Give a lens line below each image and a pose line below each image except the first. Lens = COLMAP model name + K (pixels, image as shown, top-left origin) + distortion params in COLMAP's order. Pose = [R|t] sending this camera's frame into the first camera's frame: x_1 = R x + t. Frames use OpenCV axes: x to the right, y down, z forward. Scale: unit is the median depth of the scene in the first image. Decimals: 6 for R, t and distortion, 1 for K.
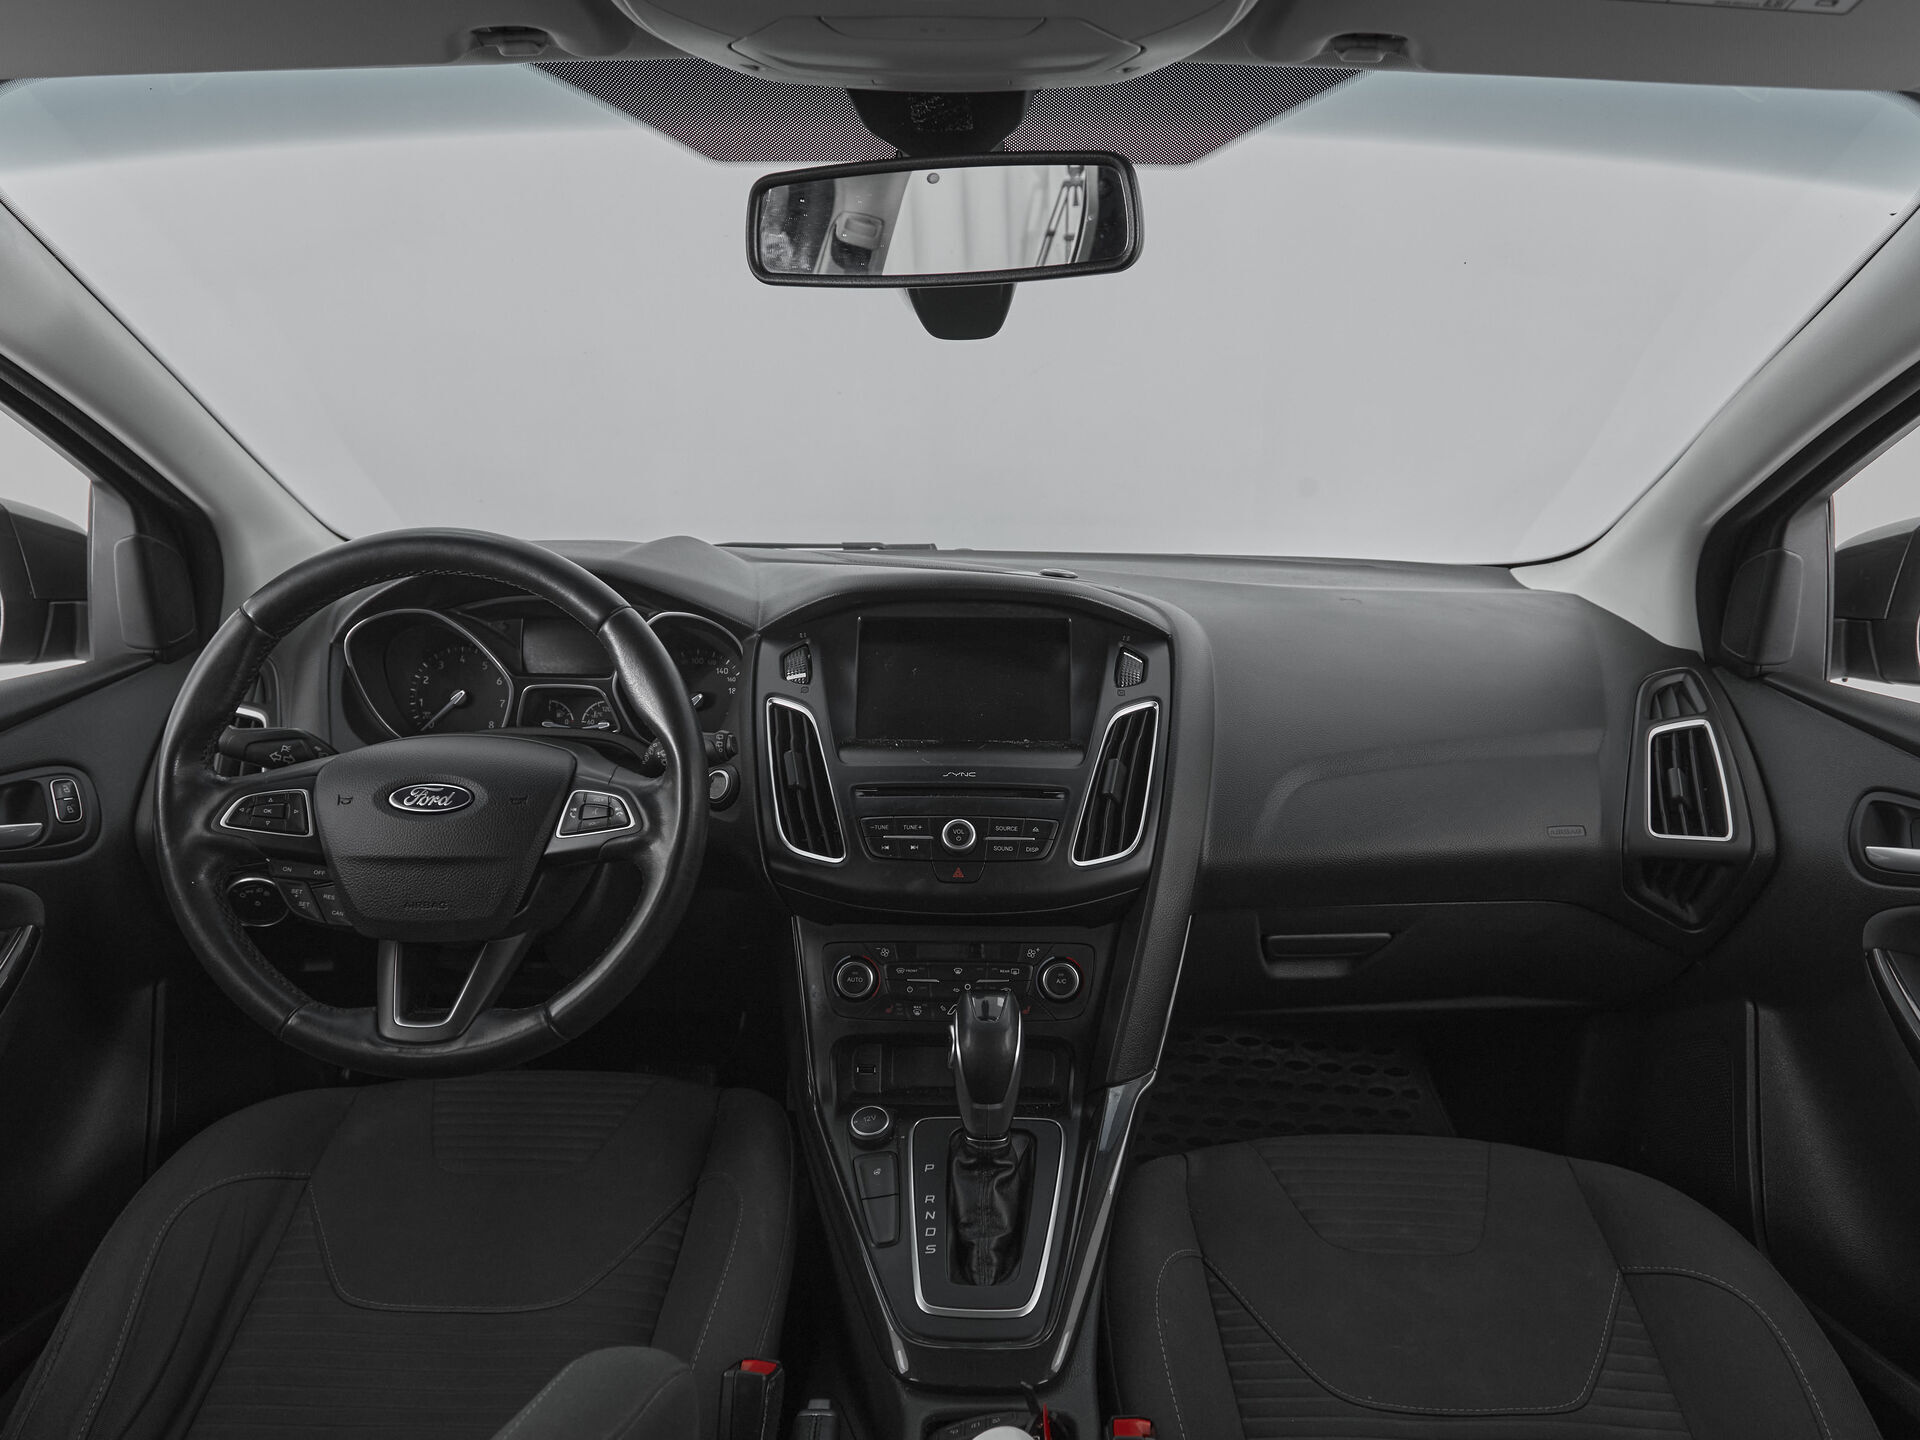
lens RADIAL K [[1246.6, 0, 958.9], [0, 1246.6, 819.3], [0, 0, 1]] dist [-0.001777, 0.000279]
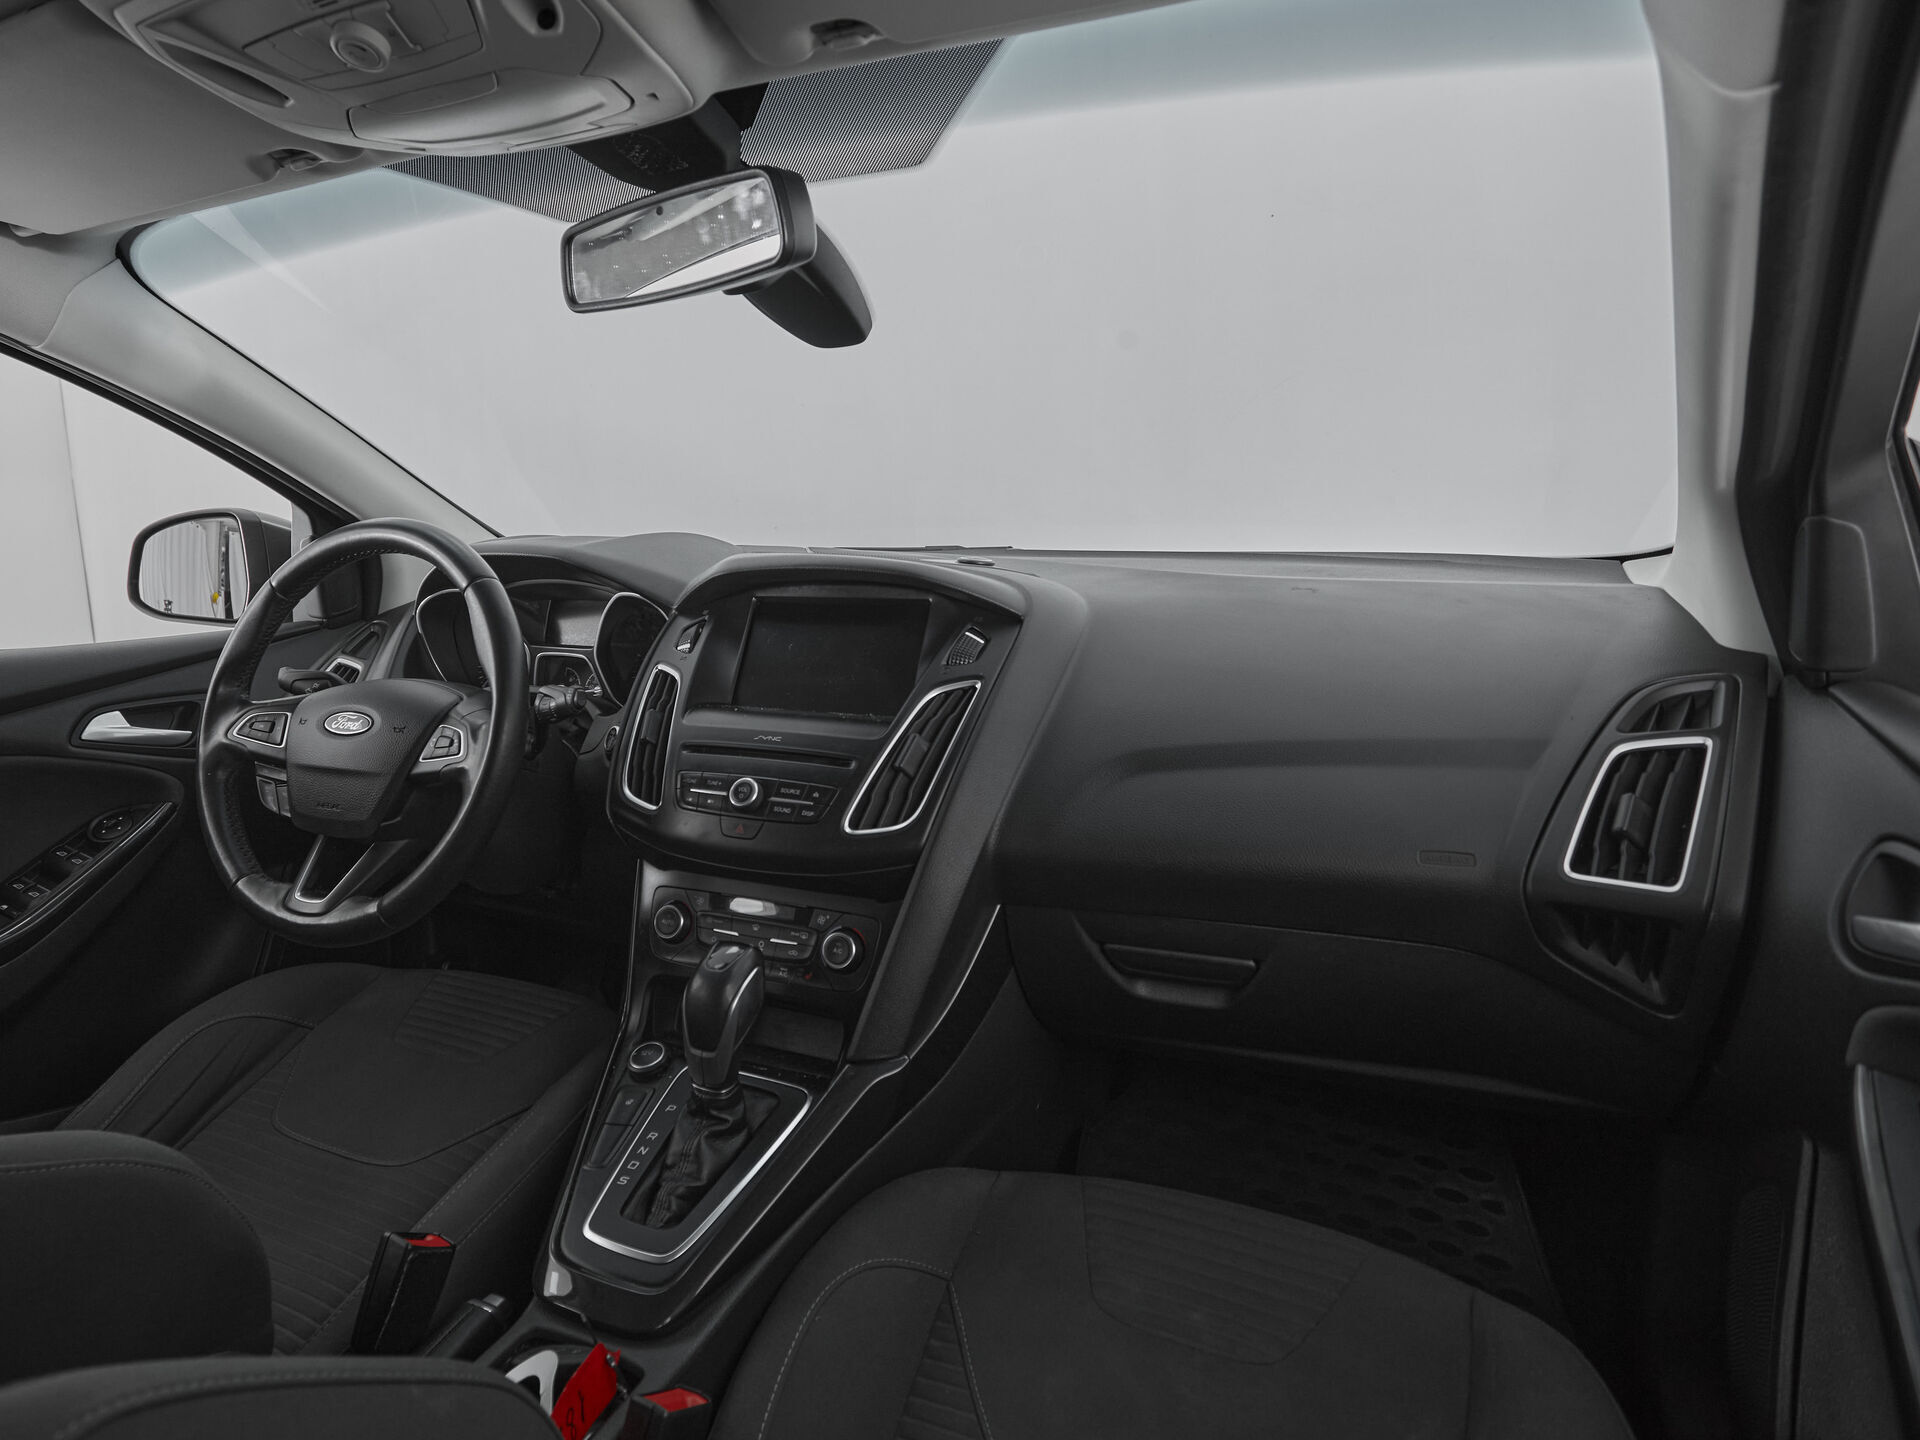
lens RADIAL K [[1199.7, 0, 796.8], [0, 1199.7, 662.4], [0, 0, 1]] dist [-0.001987, -0.001004]
pose [[0.884680, 0.032658, -0.465053, 0.505685], [-0.100468, 0.987460, -0.121778, 0.022786], [0.455244, 0.154457, 0.876867, 0.109750]]
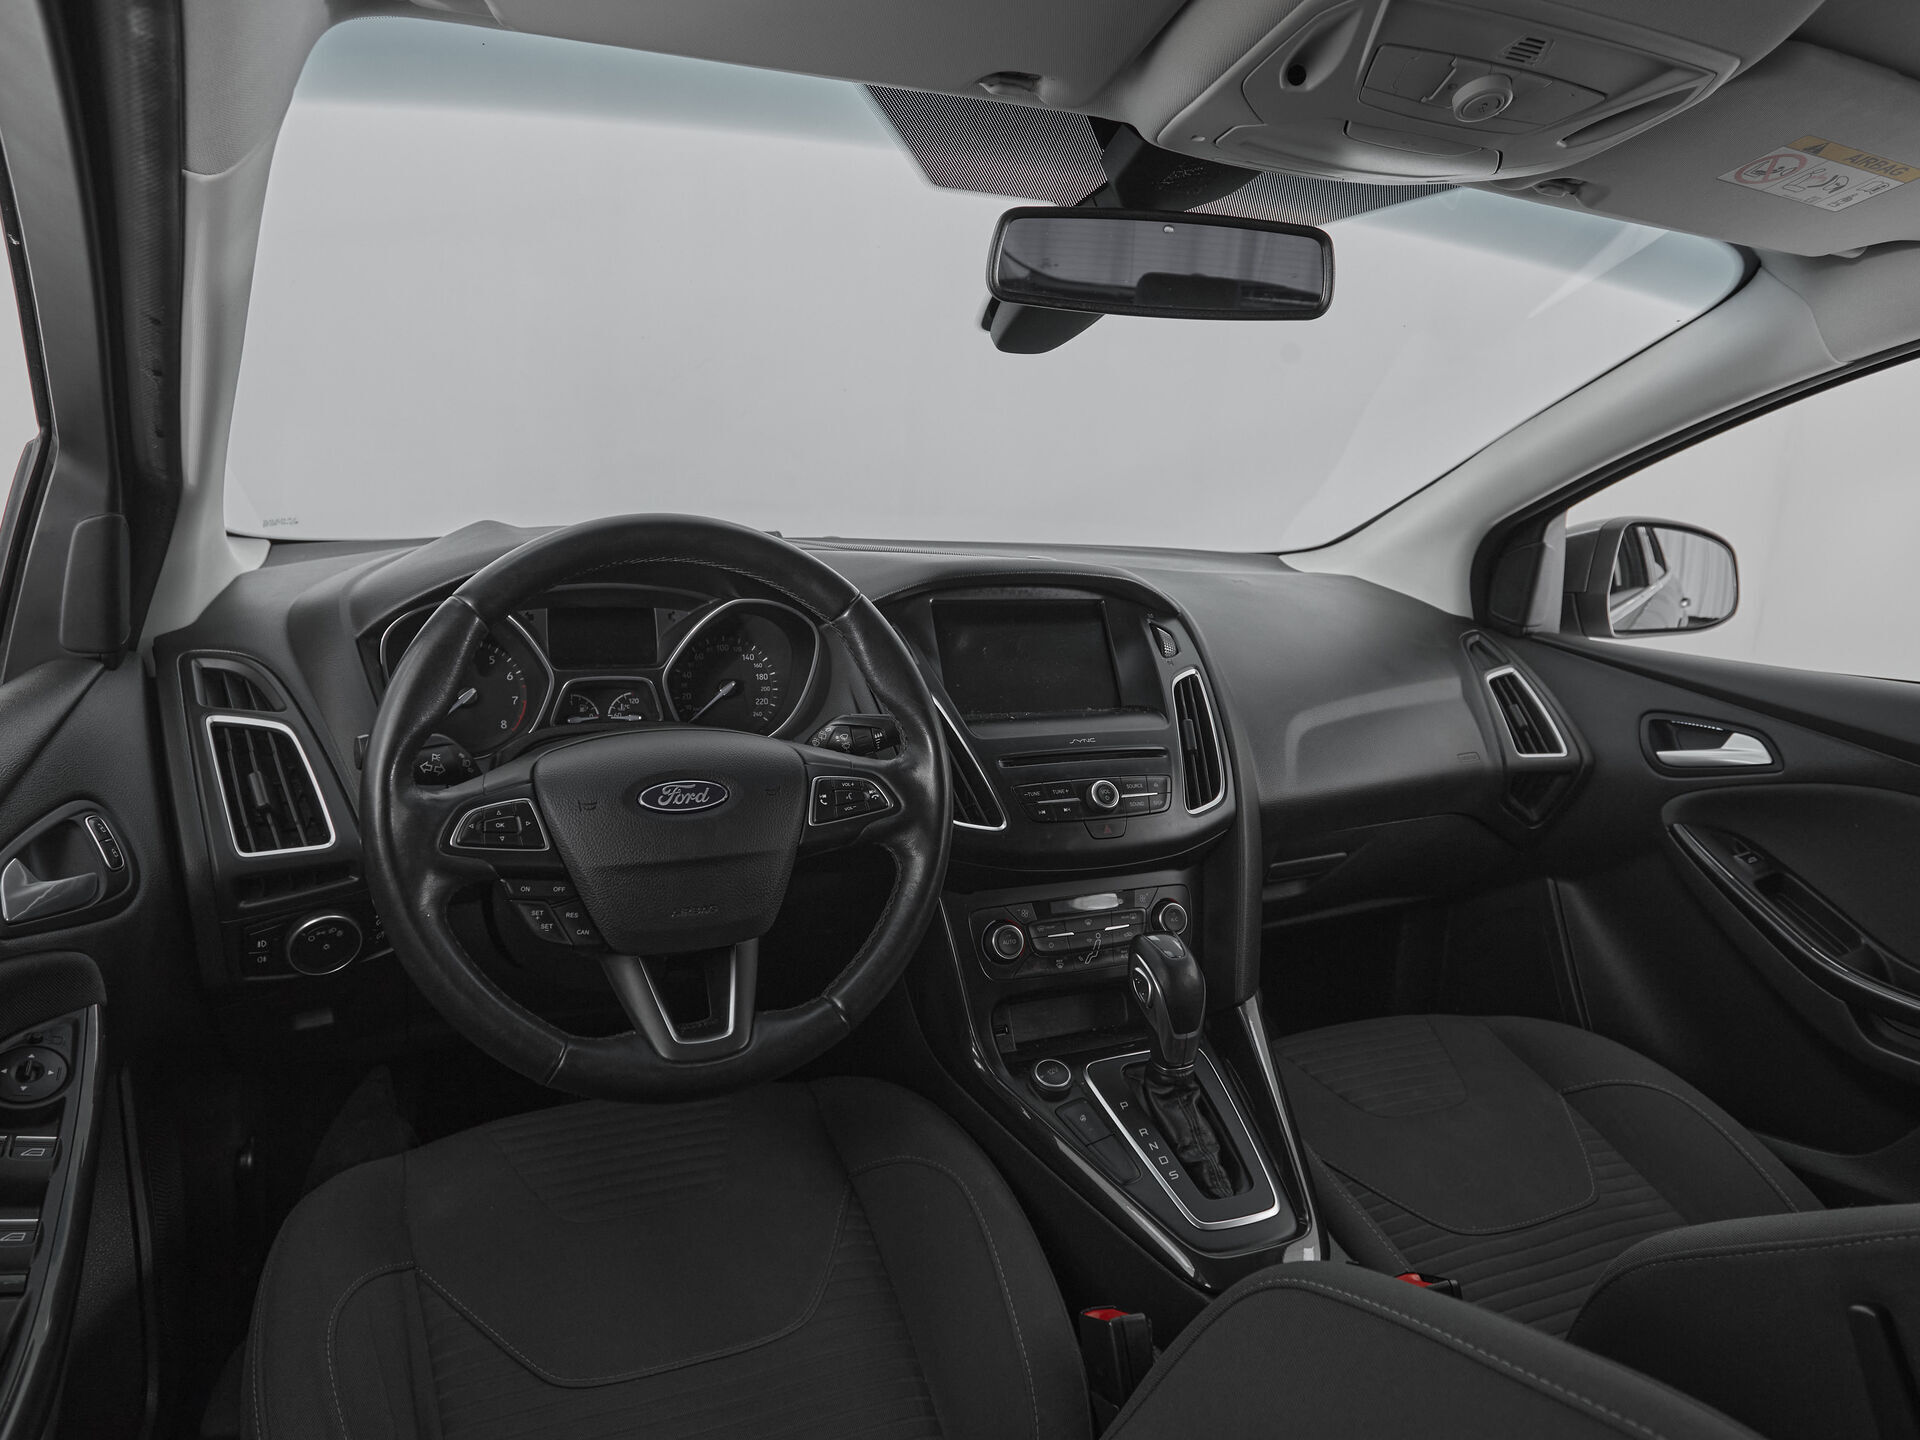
lens RADIAL K [[1237.8, 0, 937.9], [0, 1237.8, 690.3], [0, 0, 1]] dist [-0.001660, -0.001527]
pose [[0.909126, -0.044158, 0.414173, -0.577880], [0.080920, 0.994144, -0.071629, -0.012605], [-0.408585, 0.098634, 0.907375, 0.059802]]
